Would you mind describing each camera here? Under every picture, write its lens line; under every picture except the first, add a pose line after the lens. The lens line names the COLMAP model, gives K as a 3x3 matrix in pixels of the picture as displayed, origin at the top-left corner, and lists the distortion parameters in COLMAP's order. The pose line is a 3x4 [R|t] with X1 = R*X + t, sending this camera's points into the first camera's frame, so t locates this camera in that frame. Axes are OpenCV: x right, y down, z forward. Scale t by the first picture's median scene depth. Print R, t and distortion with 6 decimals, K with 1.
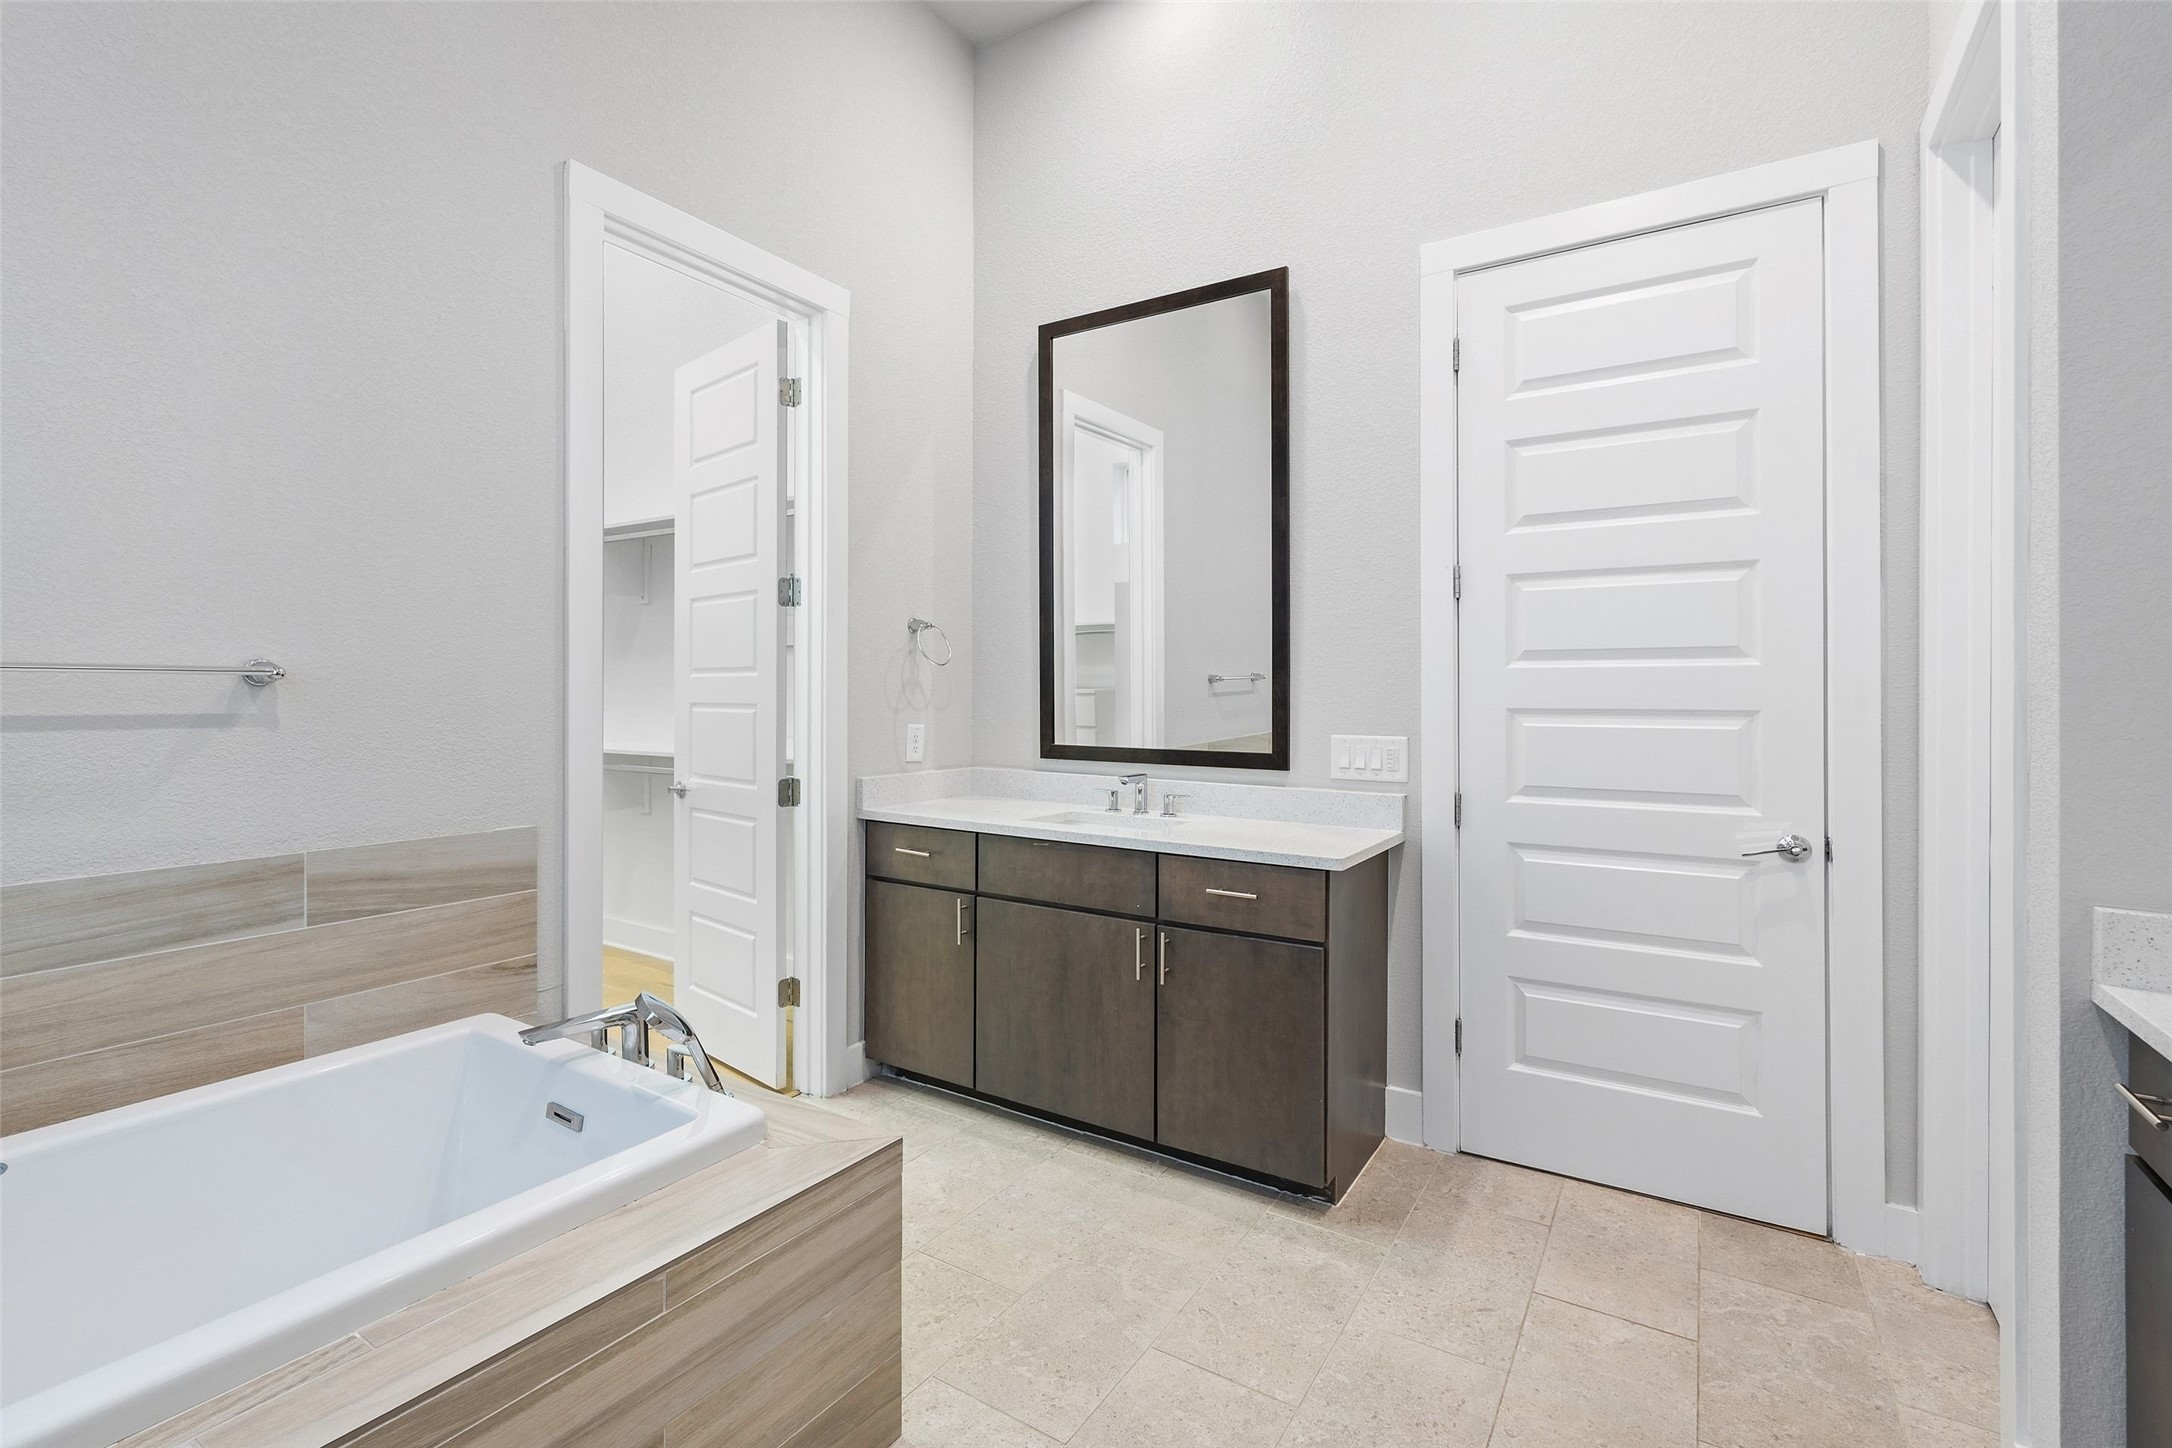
lens RADIAL K [[963.4, 0, 1068.8], [0, 963.4, 685.3], [0, 0, 1]] dist [-0.002779, -0.000467]
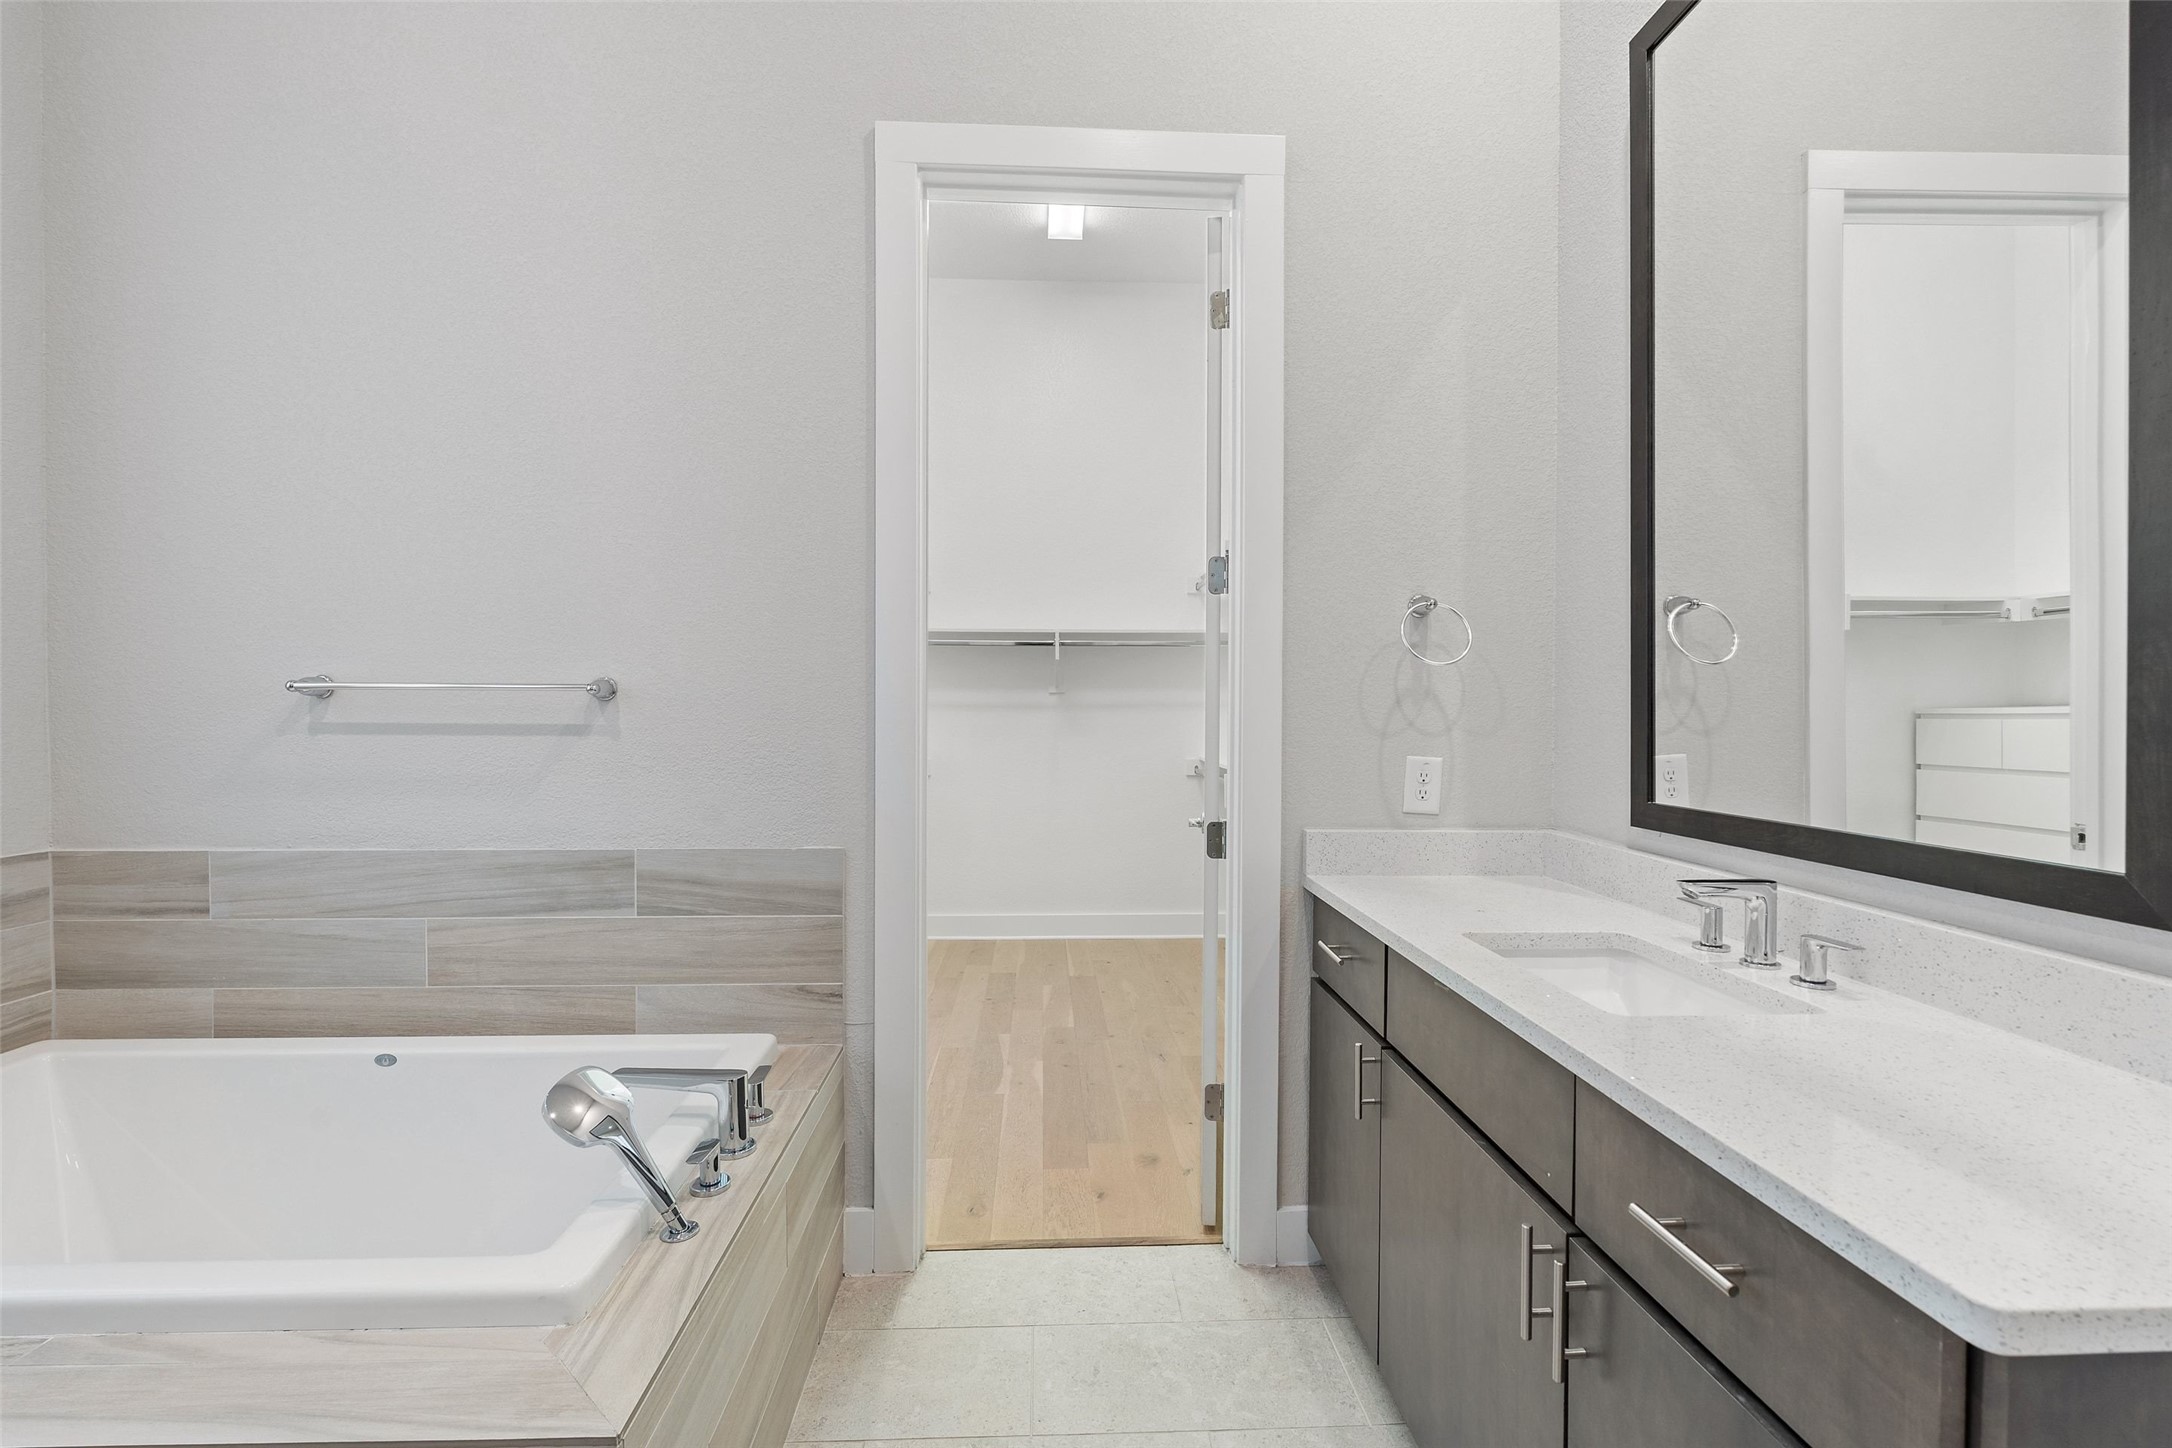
lens RADIAL K [[963.4, 0, 1090.5], [0, 963.4, 715.3], [0, 0, 1]] dist [-0.002779, -0.000467]
pose [[0.592737, 0.003632, -0.805388, 0.419133], [0.004038, 0.999964, 0.007481, 0.011912], [0.805386, -0.007686, 0.592701, 0.762991]]
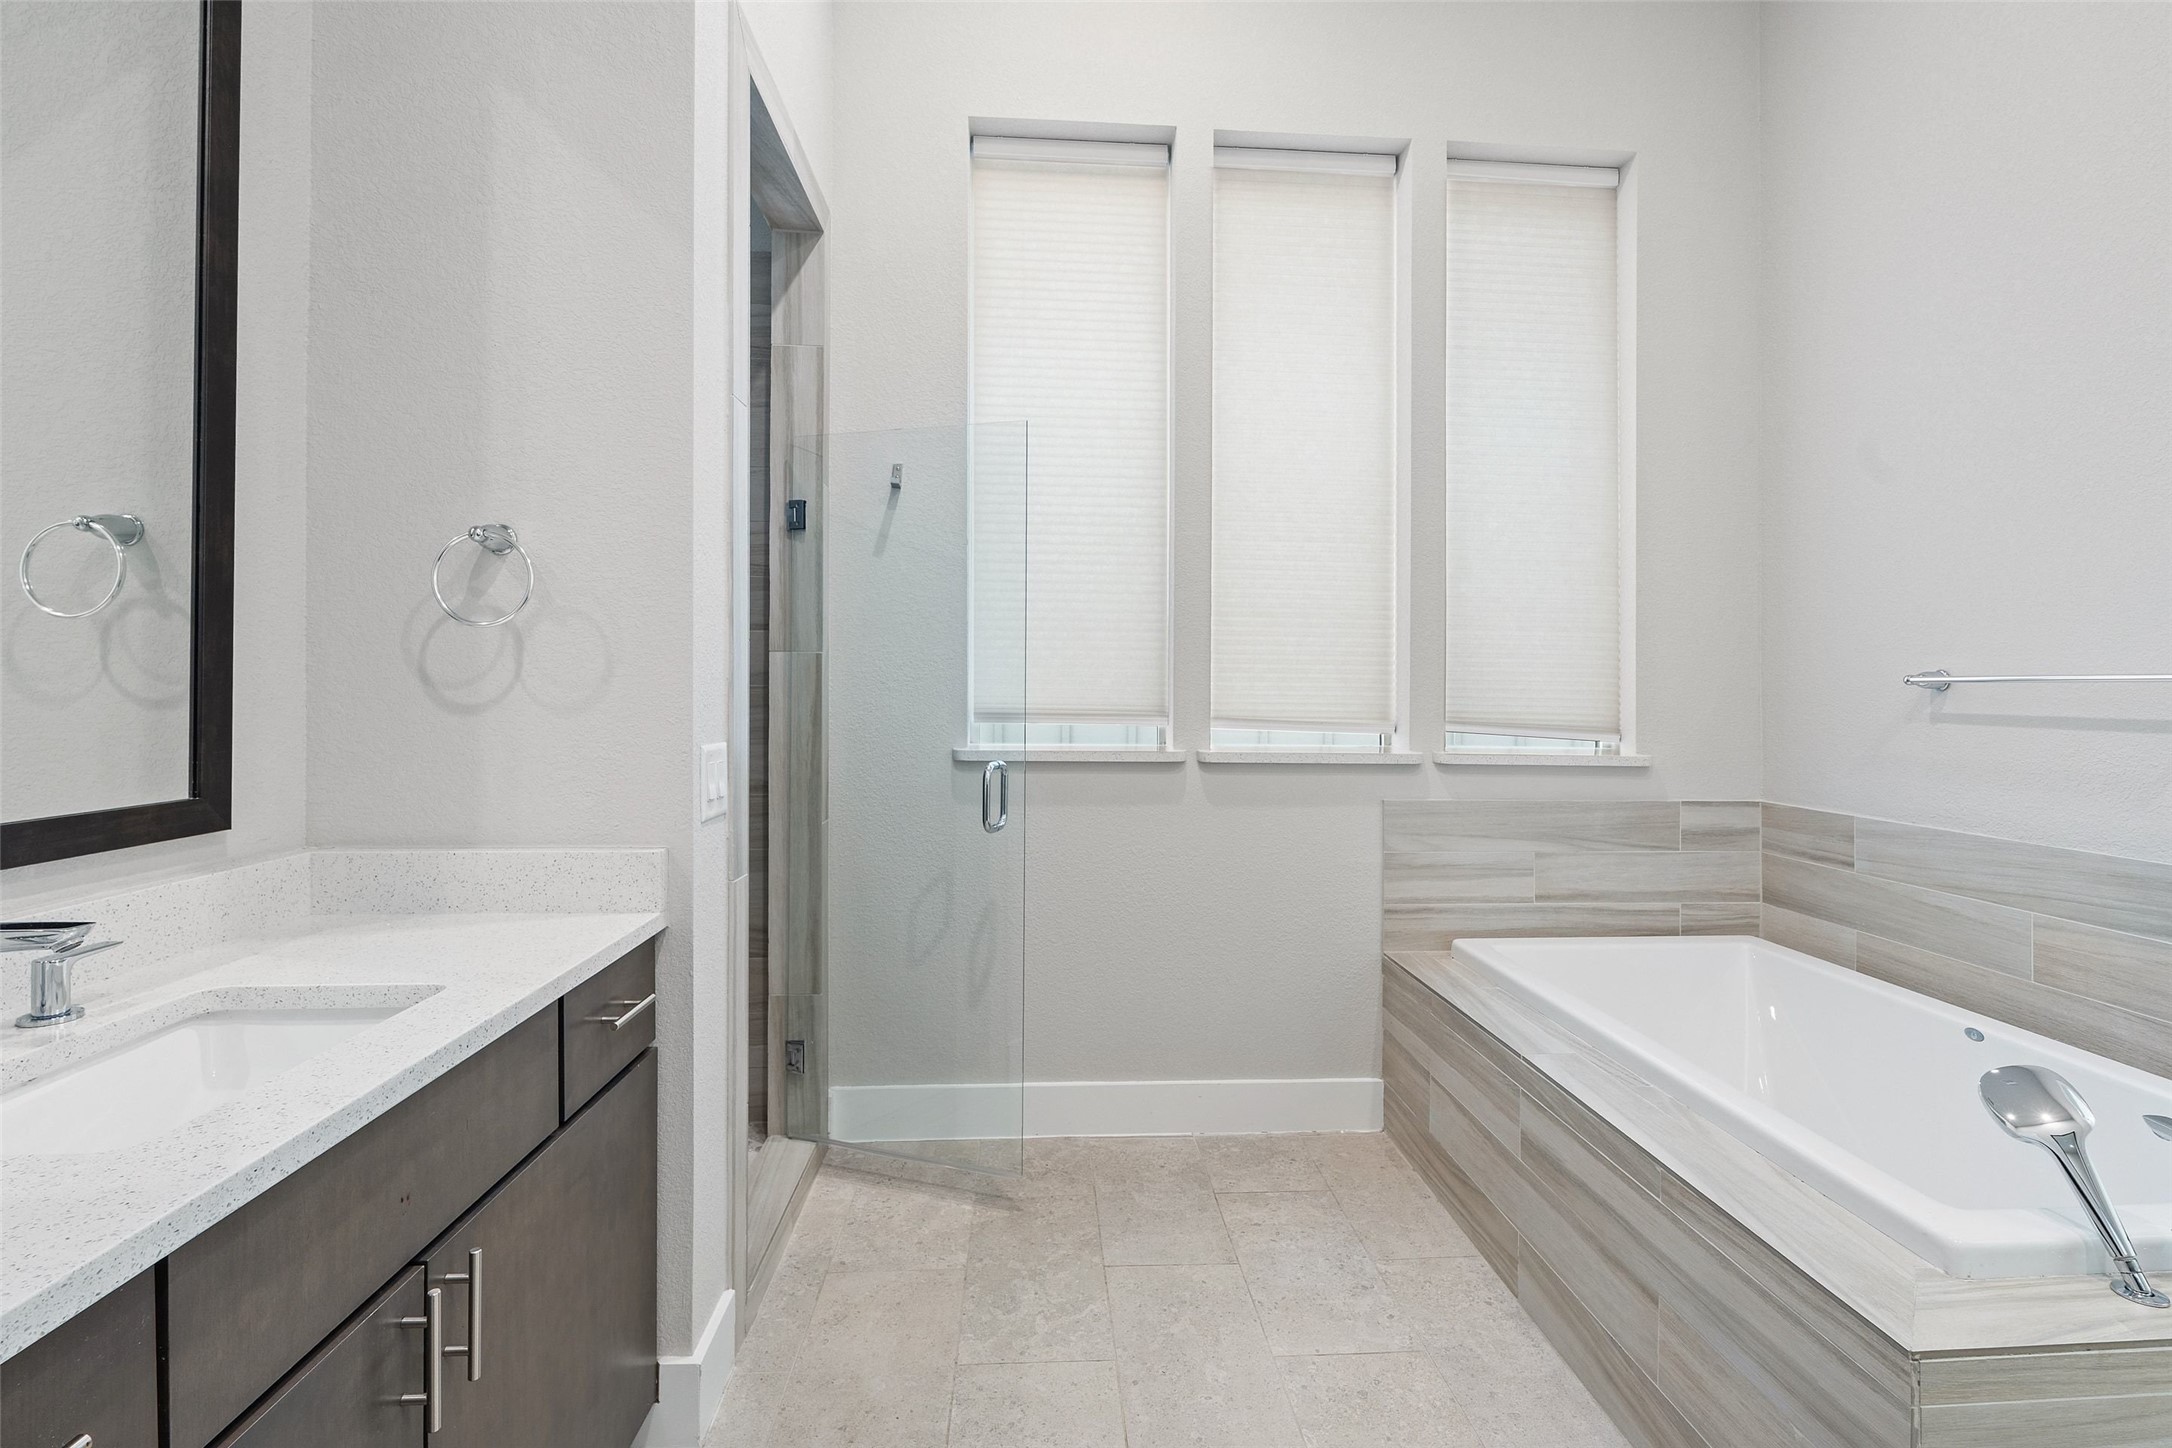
lens RADIAL K [[963.4, 0, 1090.3], [0, 963.4, 693.0], [0, 0, 1]] dist [-0.002779, -0.000467]
pose [[-0.795463, -0.009509, -0.605927, 0.598568], [-0.009893, 0.999947, -0.002704, 0.013492], [0.605921, 0.003843, -0.795515, 1.020976]]
